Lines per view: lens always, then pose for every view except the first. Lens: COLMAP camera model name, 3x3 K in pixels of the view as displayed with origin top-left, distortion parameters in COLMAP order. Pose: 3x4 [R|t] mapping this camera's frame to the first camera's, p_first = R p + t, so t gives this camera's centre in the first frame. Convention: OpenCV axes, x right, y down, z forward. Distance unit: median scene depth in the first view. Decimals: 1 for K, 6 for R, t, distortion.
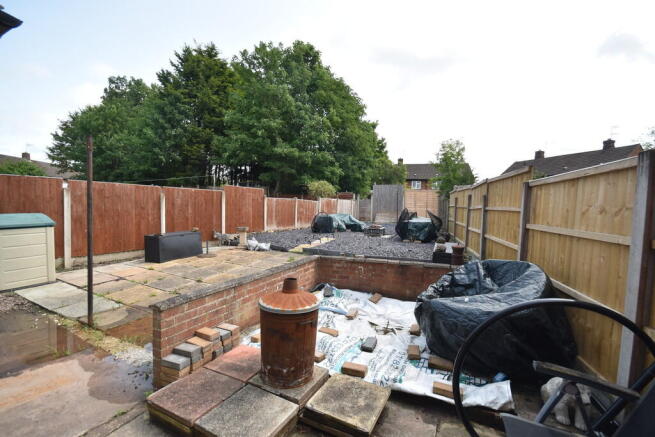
lens RADIAL K [[285.6, 0, 327.5], [0, 285.6, 218.5], [0, 0, 1]] dist [0.052744, -0.031420]
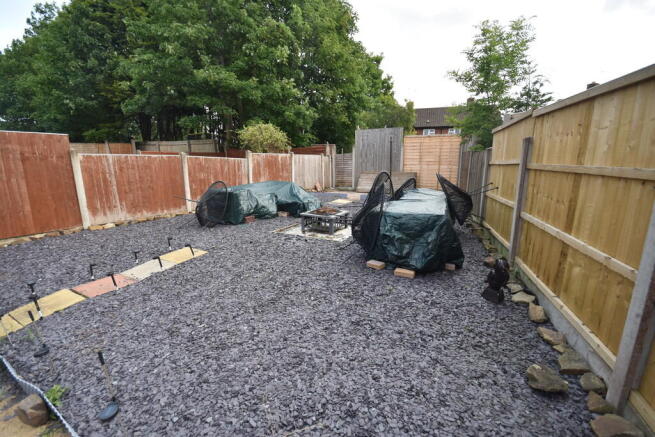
lens RADIAL K [[285.6, 0, 327.5], [0, 285.6, 218.5], [0, 0, 1]] dist [0.052744, -0.031420]
pose [[0.999085, -0.017963, -0.038825, 0.114783], [0.023595, 0.988425, 0.149866, -0.018467], [0.035684, -0.150645, 0.987944, 0.323188]]
